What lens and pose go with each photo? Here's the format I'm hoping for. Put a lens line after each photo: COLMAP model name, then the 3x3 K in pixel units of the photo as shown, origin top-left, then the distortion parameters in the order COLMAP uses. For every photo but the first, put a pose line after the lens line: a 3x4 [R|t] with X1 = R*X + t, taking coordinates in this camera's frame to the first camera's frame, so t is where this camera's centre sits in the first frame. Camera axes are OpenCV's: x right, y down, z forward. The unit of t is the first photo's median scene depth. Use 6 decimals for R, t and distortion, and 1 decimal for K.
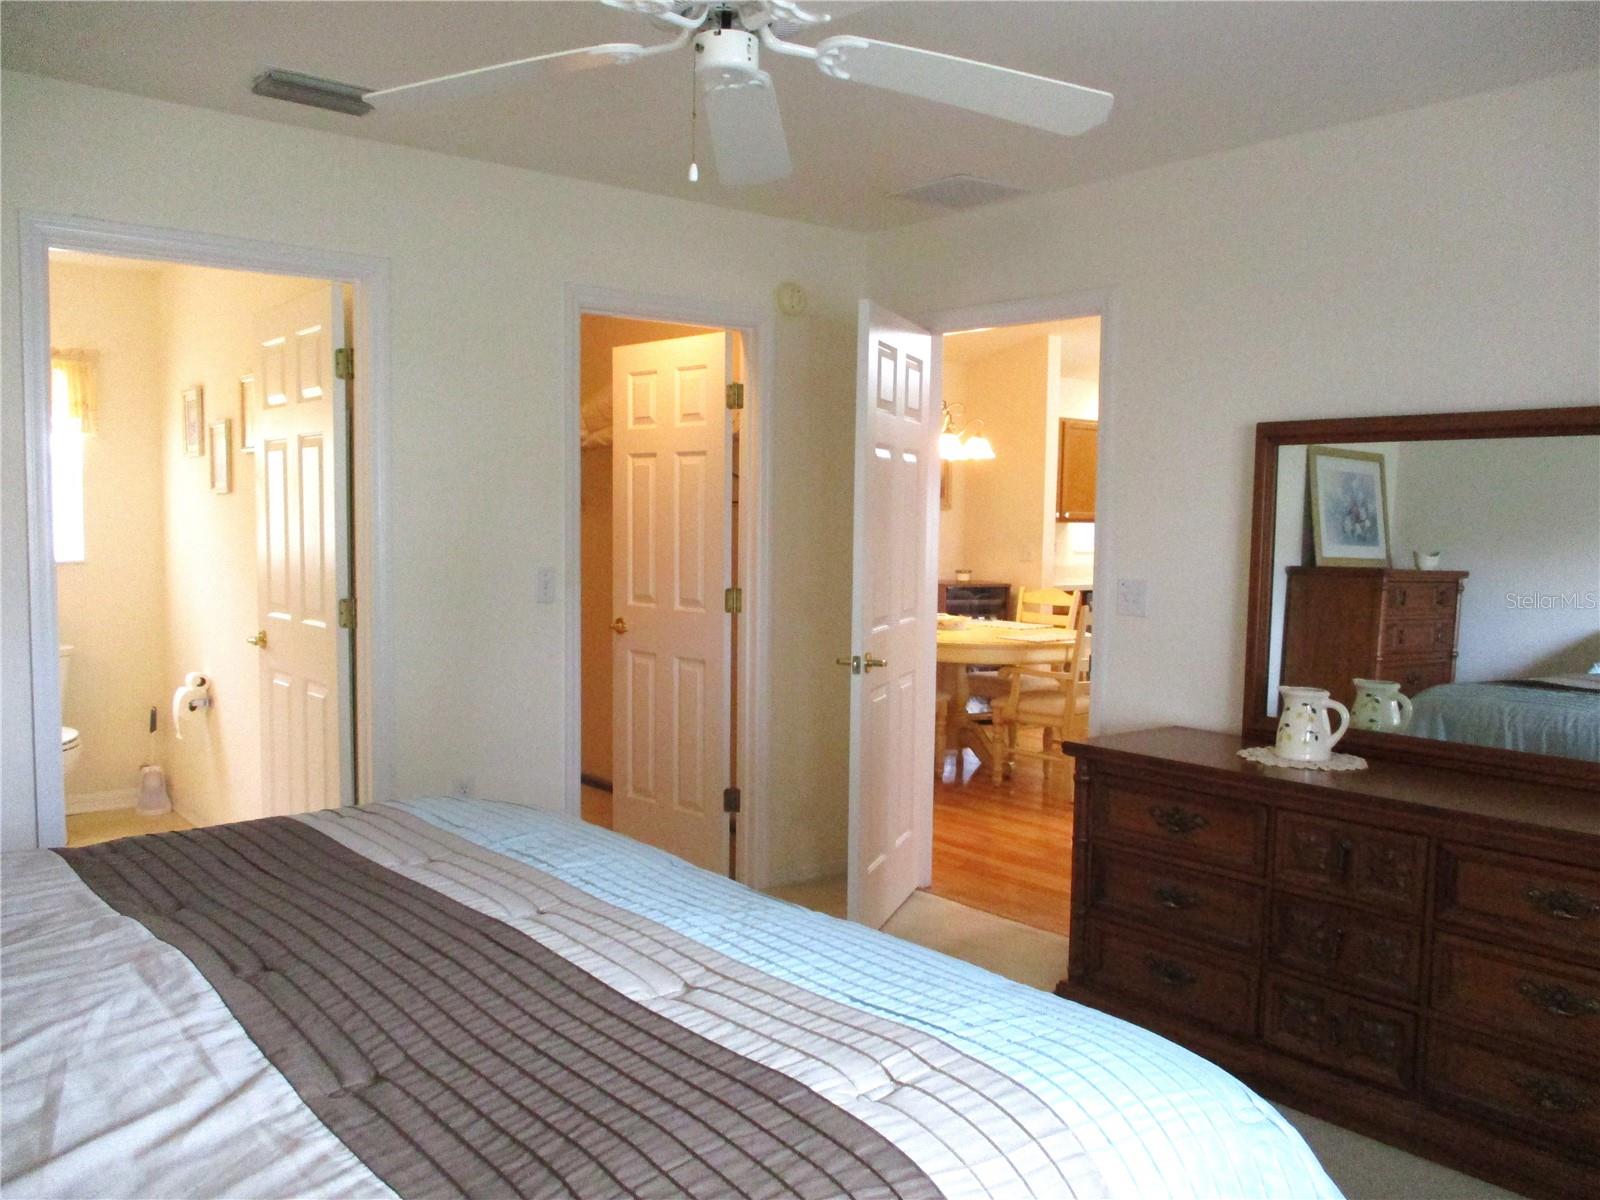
lens RADIAL K [[1326.3, 0, 800.0], [0, 1326.3, 600.0], [0, 0, 1]] dist [-0.025756, 0.001936]
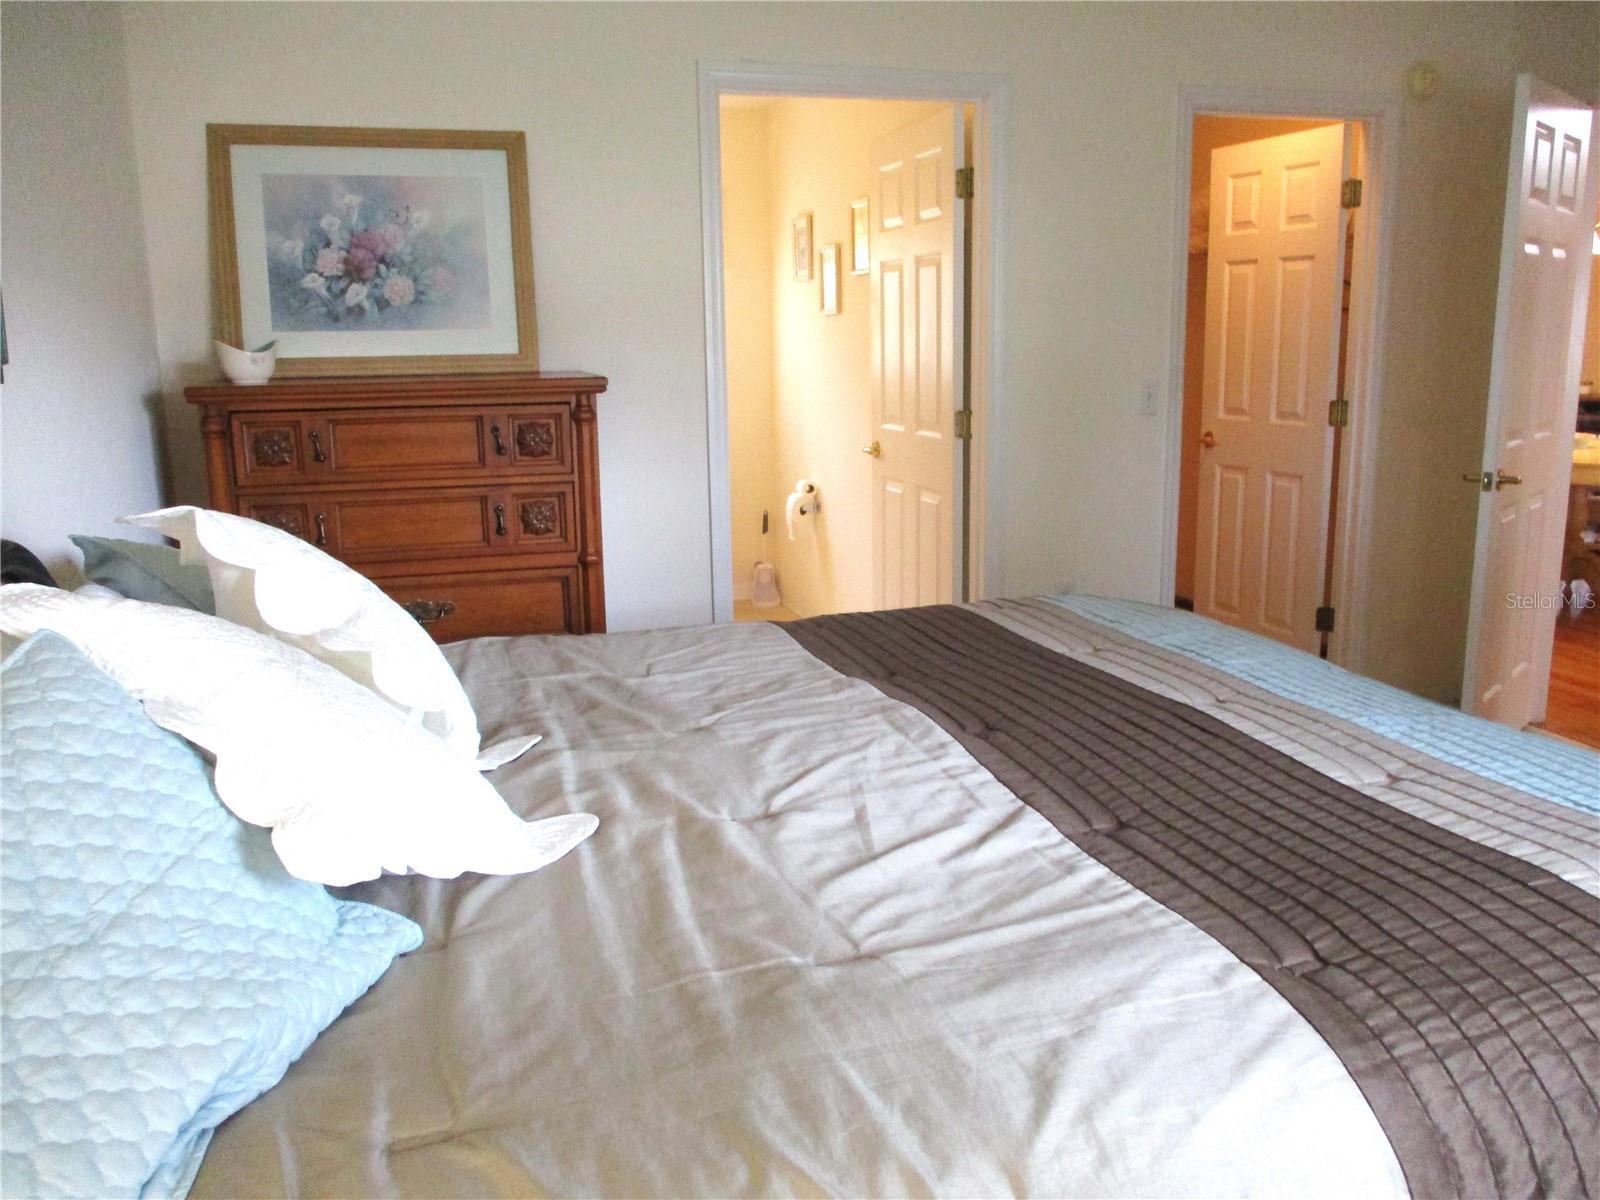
lens RADIAL K [[1326.3, 0, 800.0], [0, 1326.3, 600.0], [0, 0, 1]] dist [-0.025756, 0.001936]
pose [[0.927192, 0.049026, -0.371363, -0.128178], [0.001704, 0.990836, 0.135060, 0.012067], [0.374581, -0.125860, 0.918612, -0.101879]]
